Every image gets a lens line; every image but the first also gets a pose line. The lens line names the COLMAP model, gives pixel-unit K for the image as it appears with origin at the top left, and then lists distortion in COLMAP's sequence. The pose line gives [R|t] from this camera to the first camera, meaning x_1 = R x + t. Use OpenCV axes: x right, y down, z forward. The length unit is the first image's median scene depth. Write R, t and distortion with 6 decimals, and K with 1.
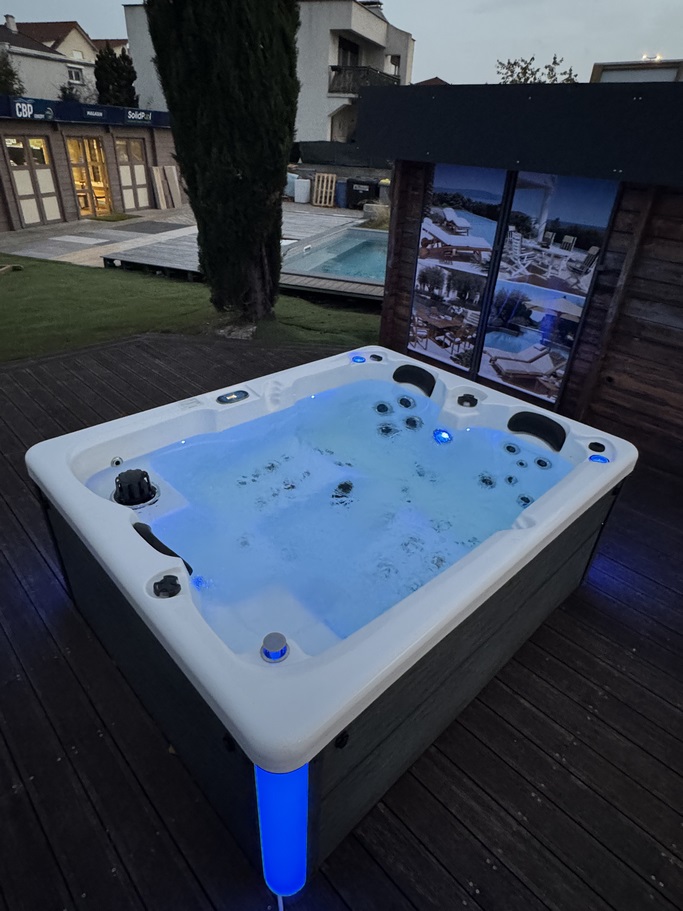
lens RADIAL K [[525.6, 0, 341.5], [0, 525.6, 455.5], [0, 0, 1]] dist [-0.057214, 0.055965]
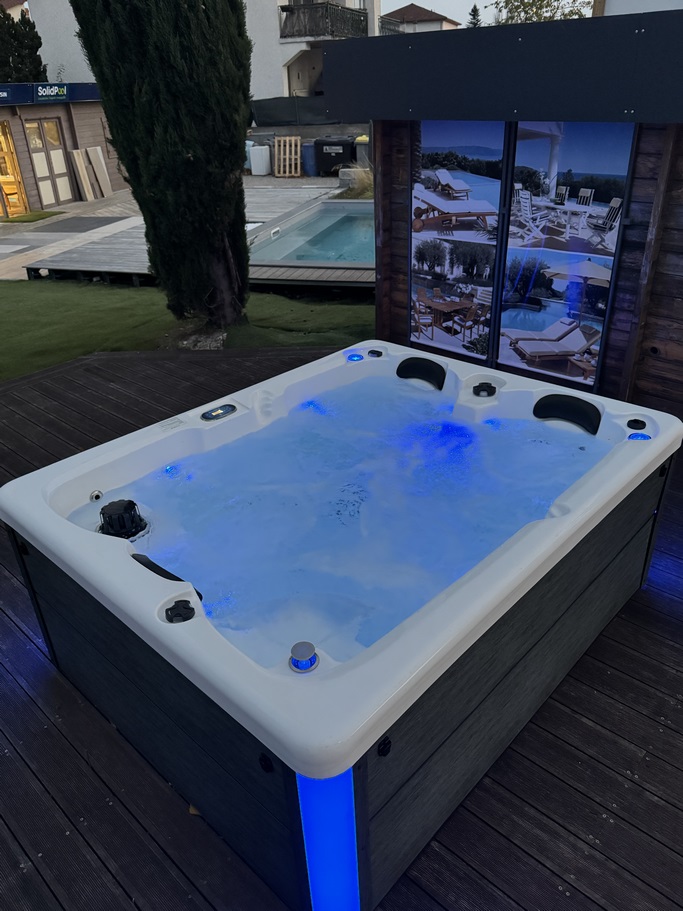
lens RADIAL K [[672.0, 0, 341.5], [0, 672.0, 455.5], [0, 0, 1]] dist [0.002742, -0.012477]
pose [[0.994741, -0.102352, 0.003750, -0.007468], [0.102415, 0.993632, -0.046970, 0.019529], [0.001082, 0.047107, 0.998889, -0.069234]]
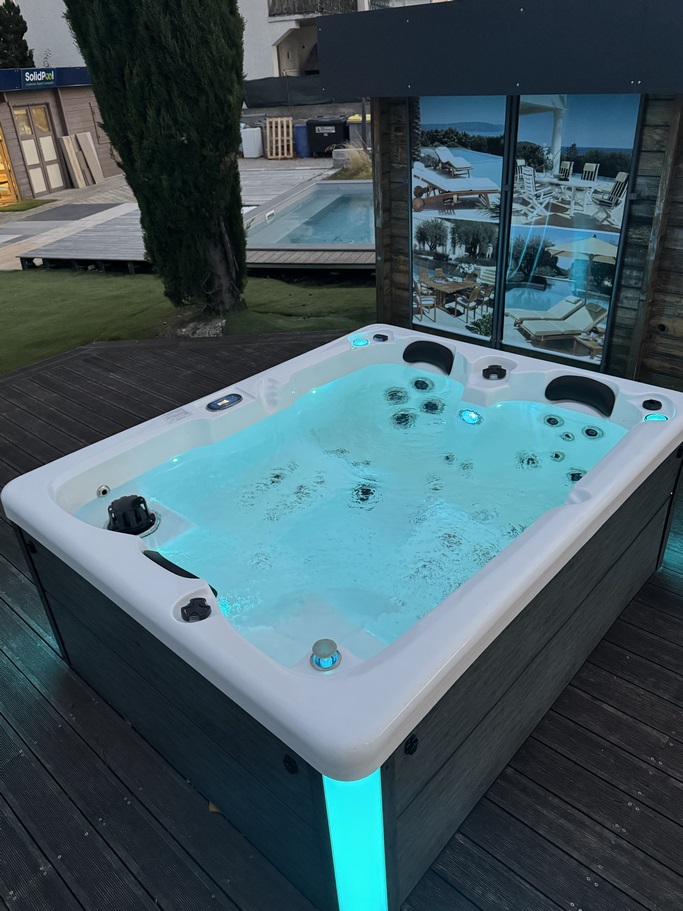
lens RADIAL K [[671.0, 0, 340.6], [0, 671.0, 455.6], [0, 0, 1]] dist [-0.004577, -0.003273]
pose [[0.992073, -0.125655, 0.001575, -0.016835], [0.125659, 0.991839, -0.021564, 0.013253], [0.001147, 0.021591, 0.999766, -0.056289]]
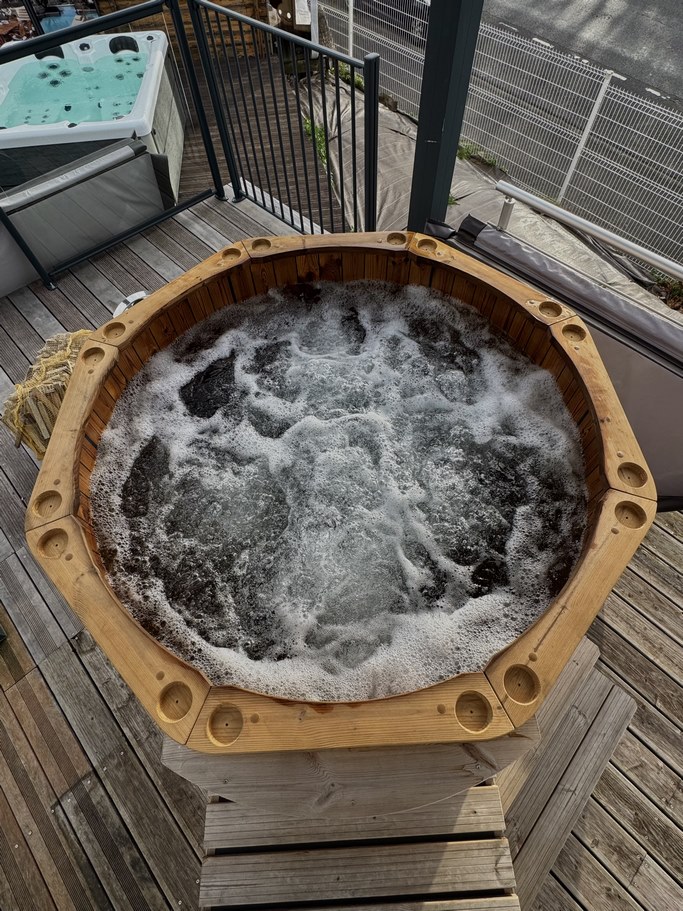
lens RADIAL K [[455.2, 0, 338.5], [0, 455.2, 453.0], [0, 0, 1]] dist [-0.001827, 0.000395]
pose [[0.598164, -0.715503, 0.360910, -0.553078], [0.458147, 0.674834, 0.578533, 0.231114], [-0.657496, -0.180707, 0.731467, -0.717850]]
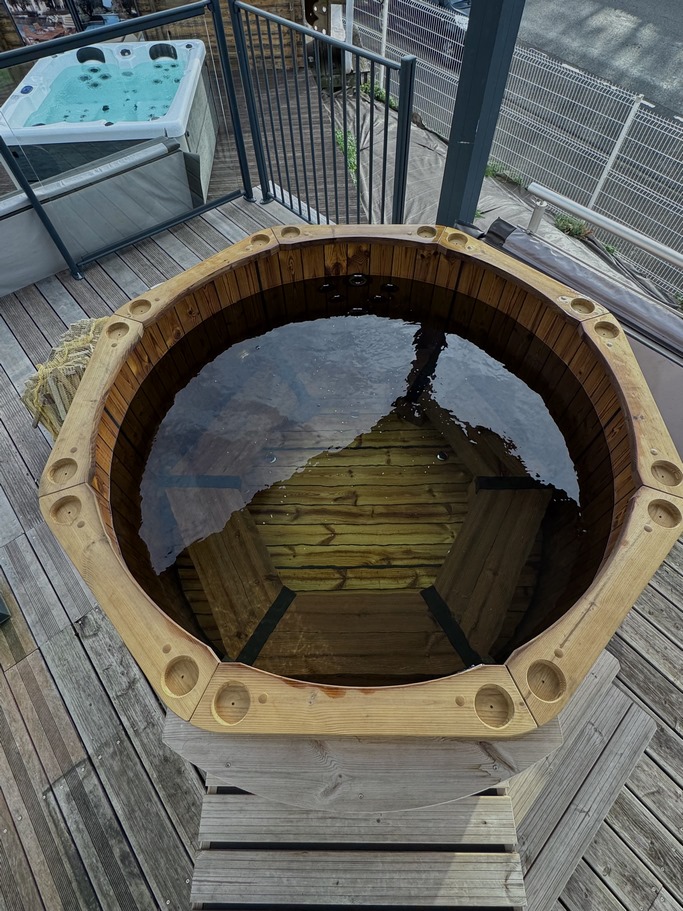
lens RADIAL K [[455.2, 0, 338.5], [0, 455.2, 453.0], [0, 0, 1]] dist [-0.001827, 0.000395]
pose [[0.642684, -0.672240, 0.367493, -0.566705], [0.433786, 0.714673, 0.548701, 0.244182], [-0.631496, -0.193228, 0.750917, -0.711820]]
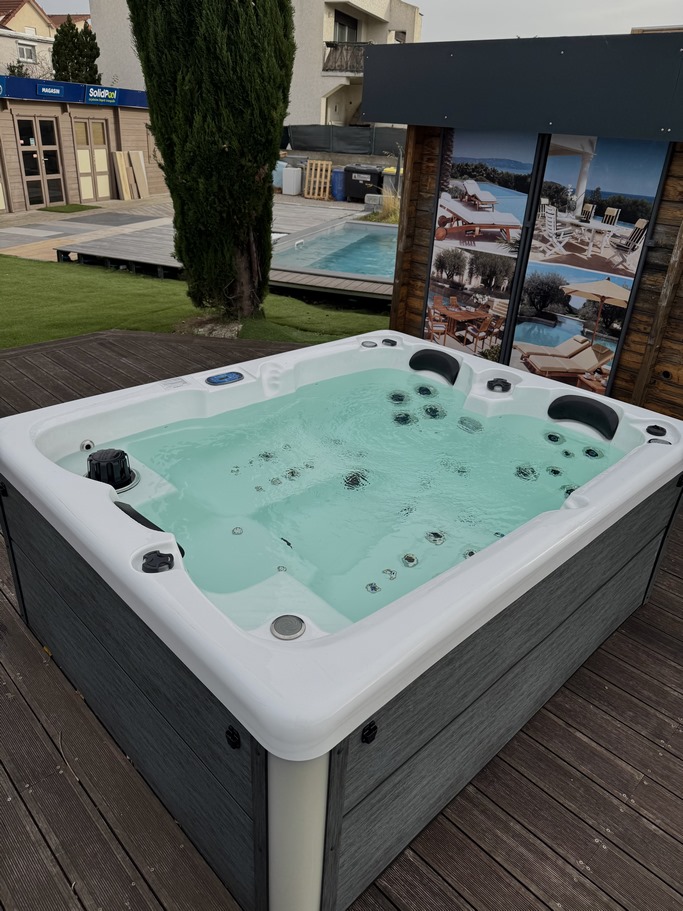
lens RADIAL K [[641.1, 0, 339.9], [0, 641.1, 447.8], [0, 0, 1]] dist [-0.005056, -0.002931]
pose [[0.999987, -0.000632, 0.005087, -0.014032], [0.001050, 0.996575, -0.082693, 0.049536], [-0.005017, 0.082697, 0.996562, -0.016162]]
